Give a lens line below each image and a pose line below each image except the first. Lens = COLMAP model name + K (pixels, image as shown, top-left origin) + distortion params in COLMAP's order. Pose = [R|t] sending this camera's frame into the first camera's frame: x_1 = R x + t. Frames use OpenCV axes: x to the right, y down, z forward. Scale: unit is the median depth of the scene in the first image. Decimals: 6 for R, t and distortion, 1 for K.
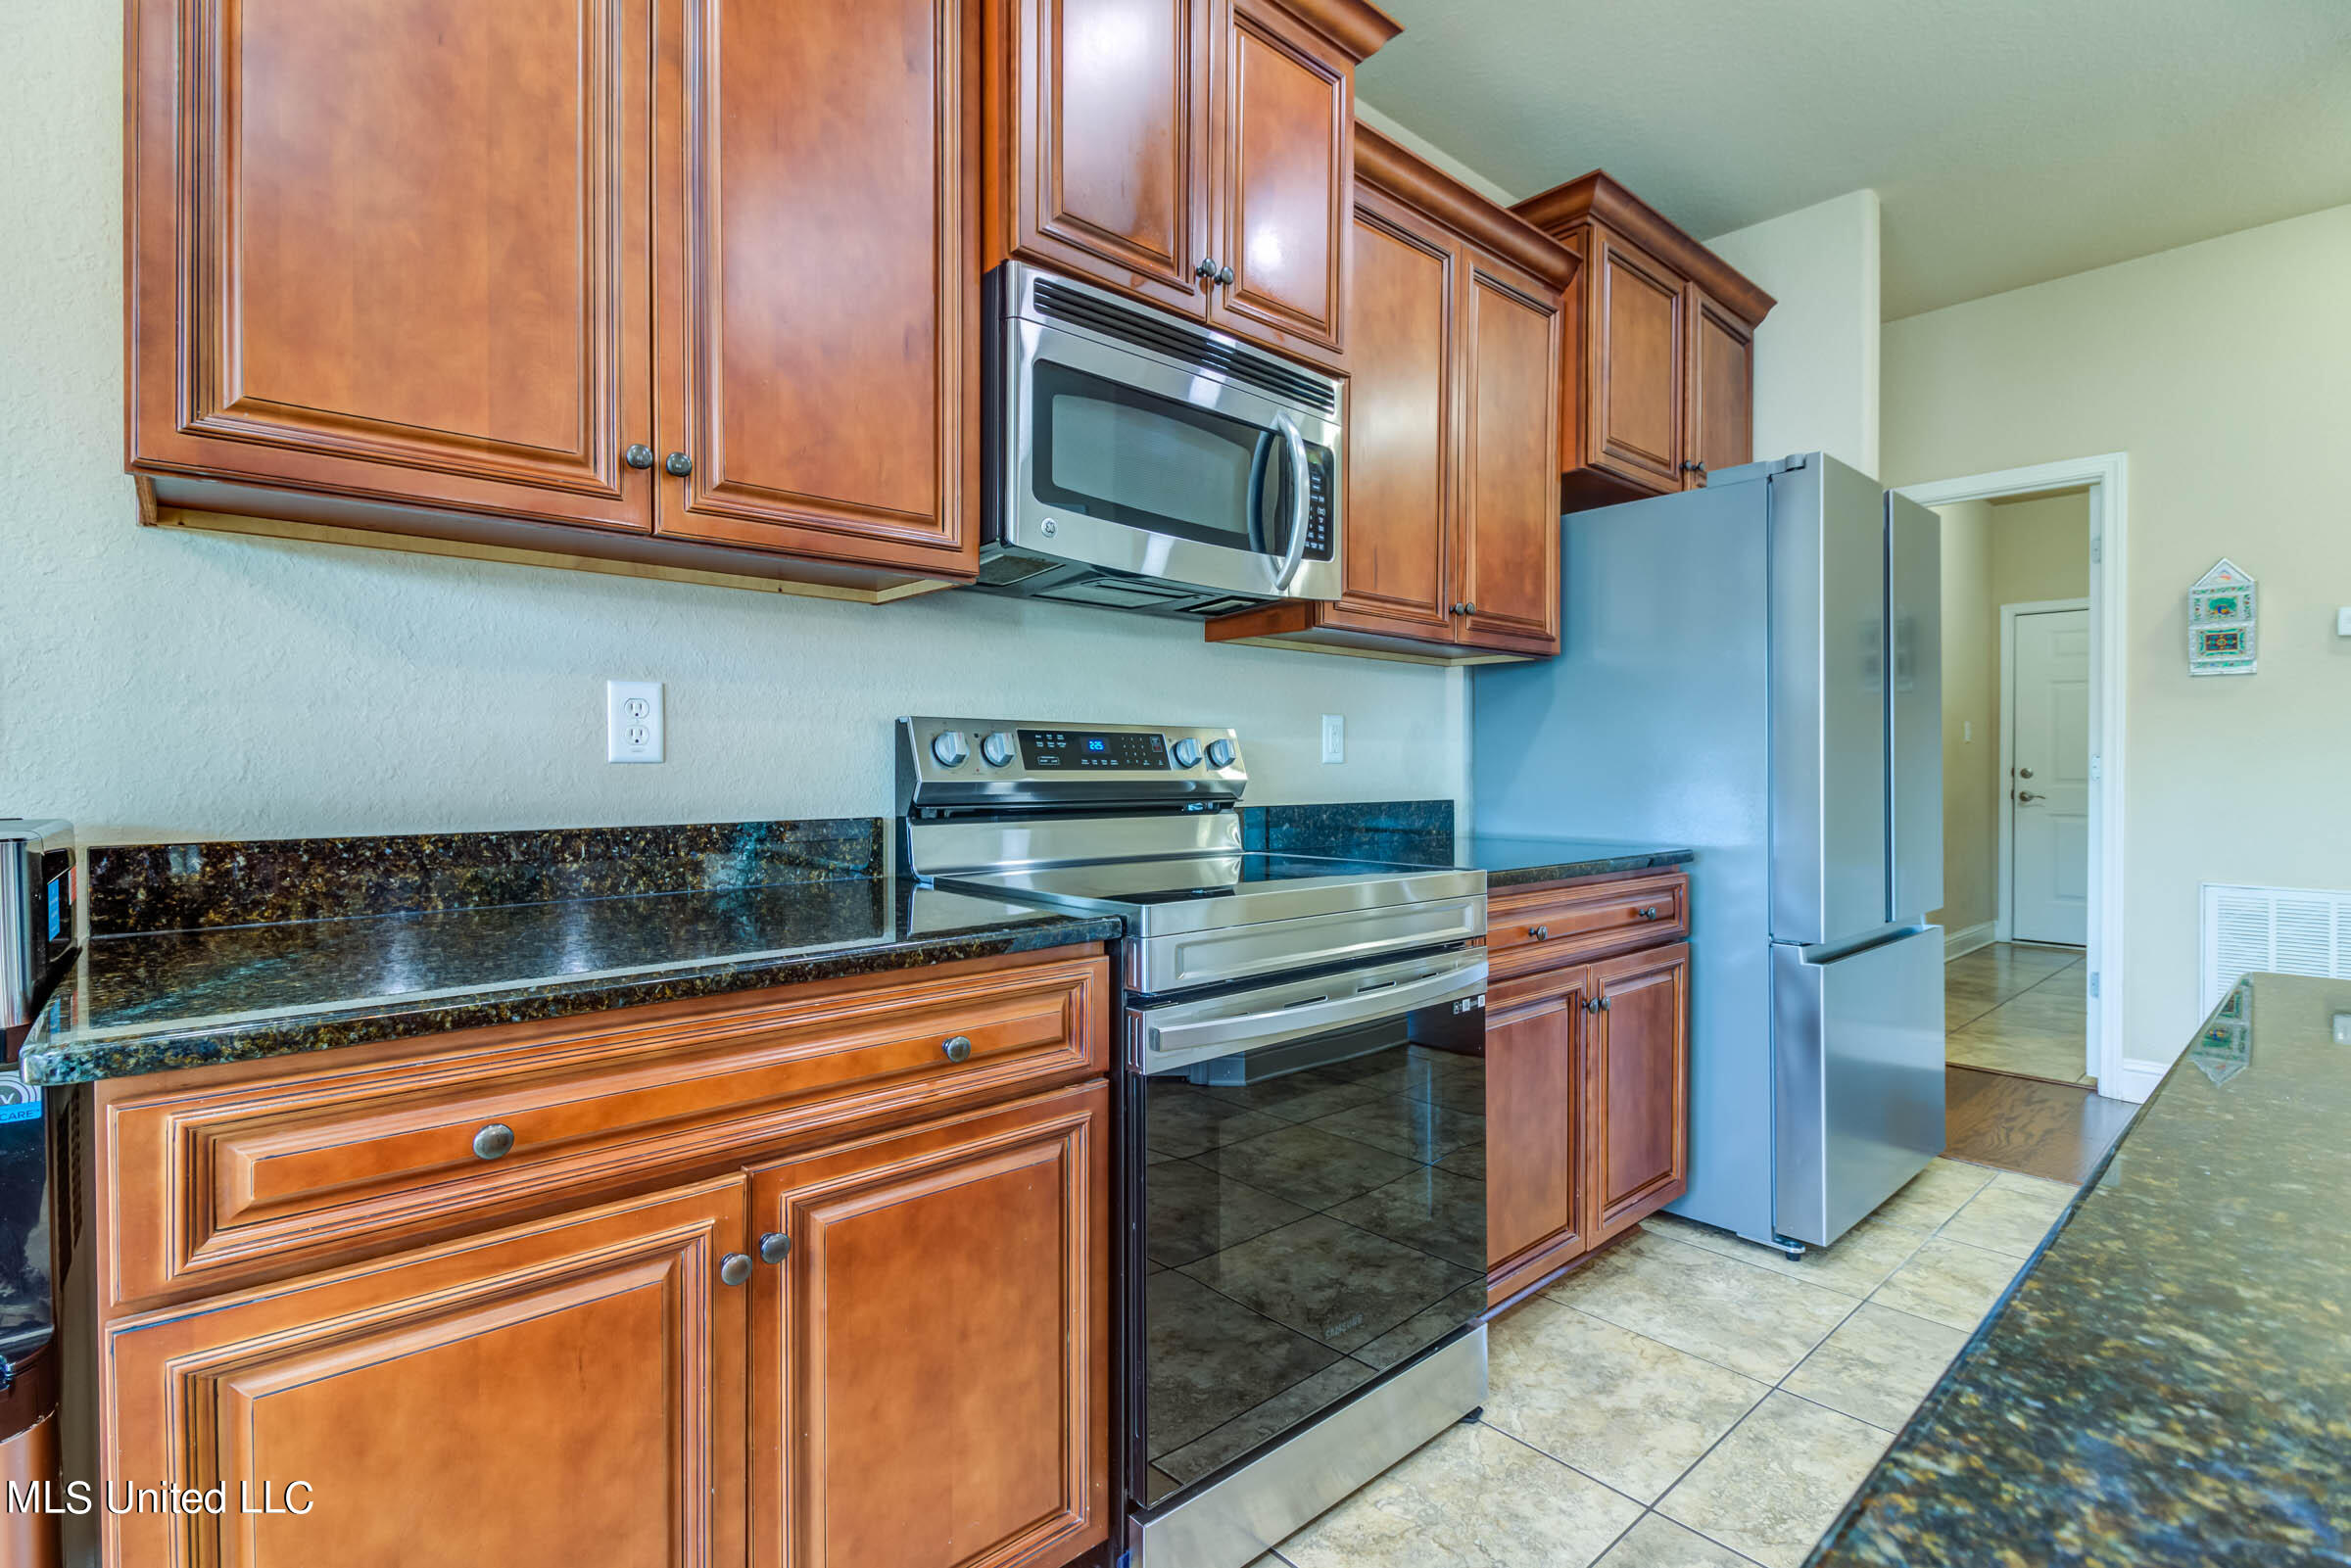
lens RADIAL K [[1101.1, 0, 1172.8], [0, 1101.1, 765.4], [0, 0, 1]] dist [0.006211, 0.000190]
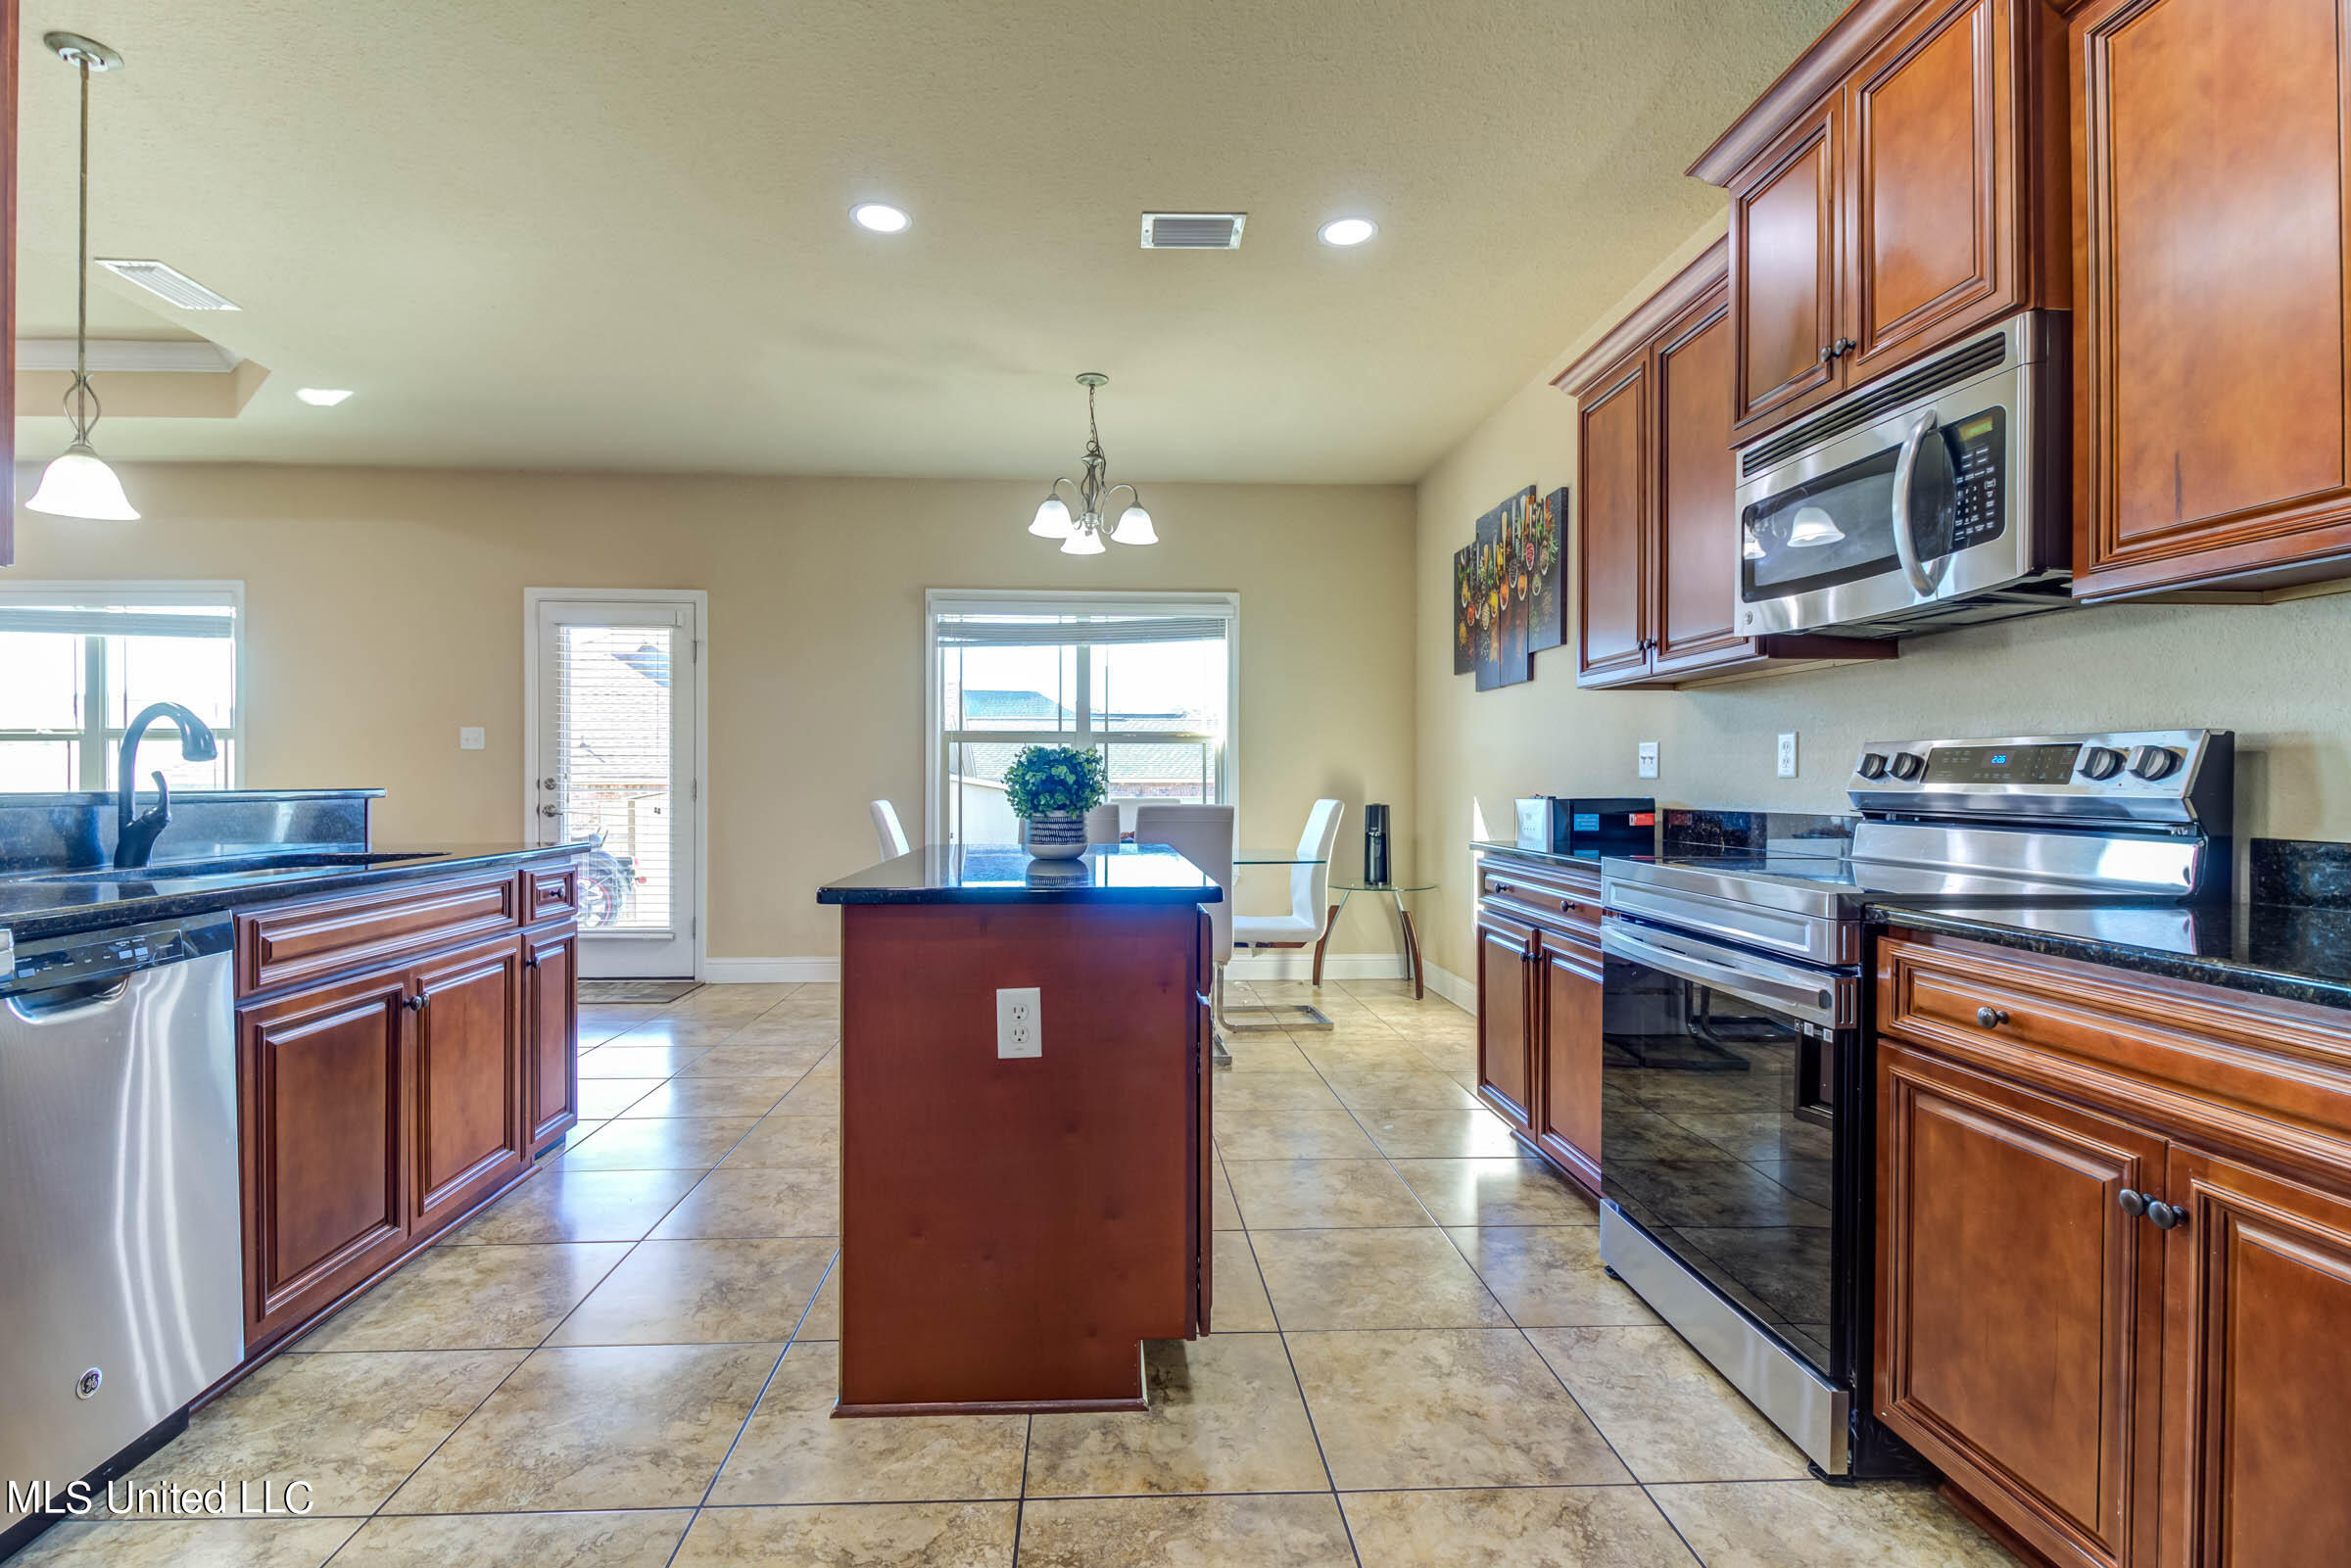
lens RADIAL K [[1101.1, 0, 1167.9], [0, 1101.1, 785.8], [0, 0, 1]] dist [0.006211, 0.000190]
pose [[-0.612180, 0.001655, -0.790717, 1.373215], [-0.000692, 0.999996, 0.002629, 0.004418], [0.790718, 0.002156, -0.612177, 1.155358]]
